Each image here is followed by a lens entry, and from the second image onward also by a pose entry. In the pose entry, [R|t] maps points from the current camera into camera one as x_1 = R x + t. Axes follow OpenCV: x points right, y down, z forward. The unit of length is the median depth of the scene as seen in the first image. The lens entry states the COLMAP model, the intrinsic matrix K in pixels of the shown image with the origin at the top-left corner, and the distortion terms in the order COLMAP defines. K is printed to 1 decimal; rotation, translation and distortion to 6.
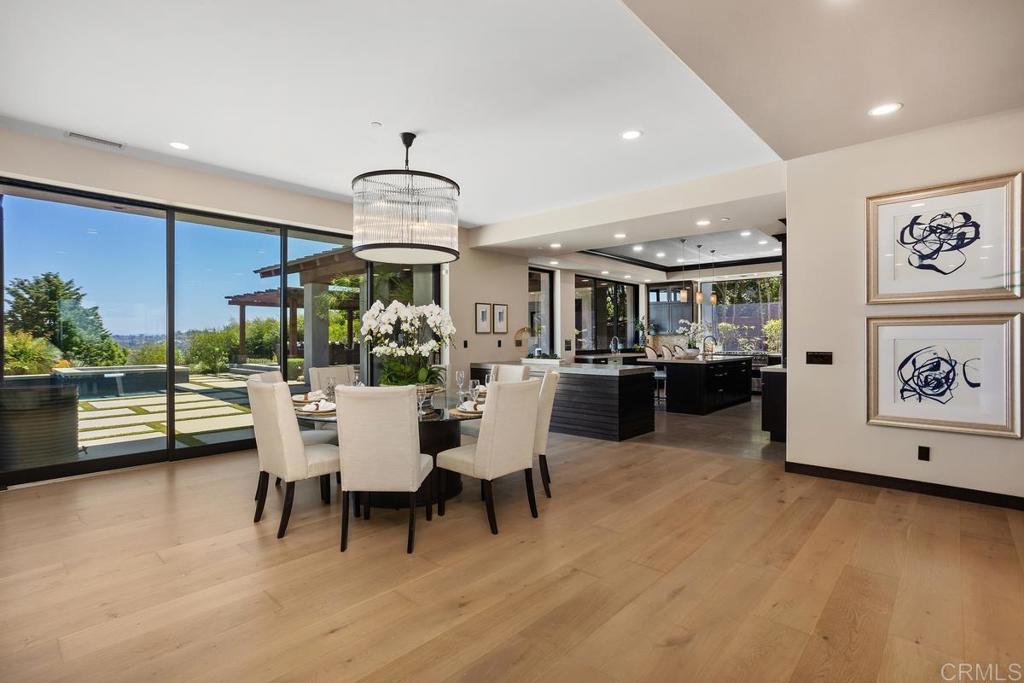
lens RADIAL K [[495.7, 0, 512.0], [0, 495.7, 341.5], [0, 0, 1]] dist [-0.020465, 0.000013]
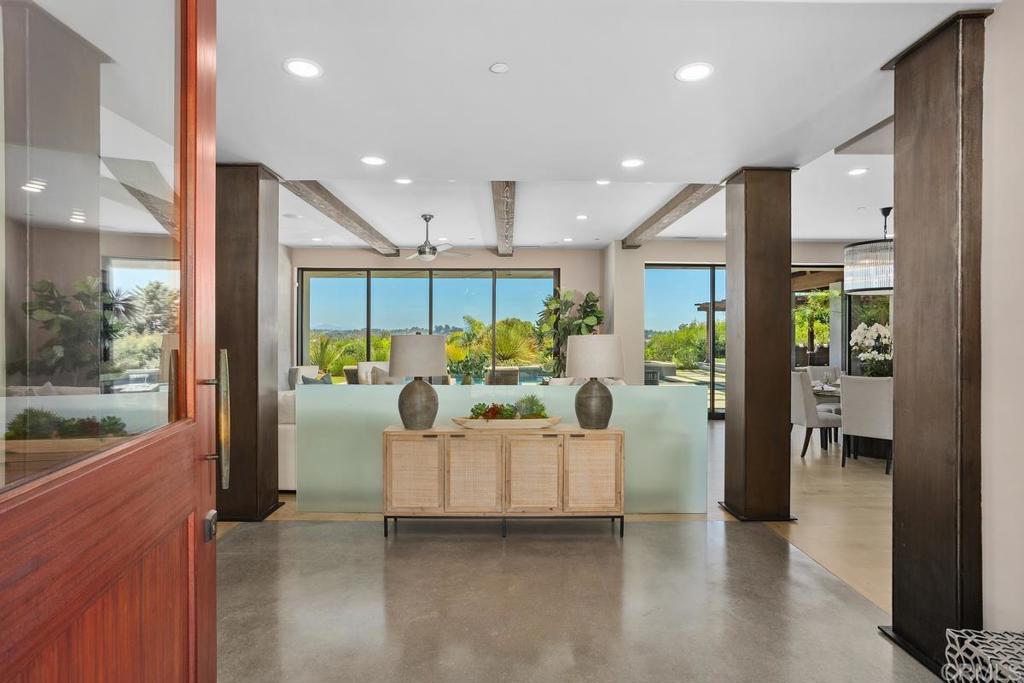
lens RADIAL K [[519.6, 0, 512.0], [0, 519.6, 341.5], [0, 0, 1]] dist [-0.024809, 0.000512]
pose [[0.677611, 0.008483, -0.735372, 0.156487], [-0.008380, 0.999958, 0.003814, -0.022971], [0.735373, 0.003578, 0.677653, -0.844812]]
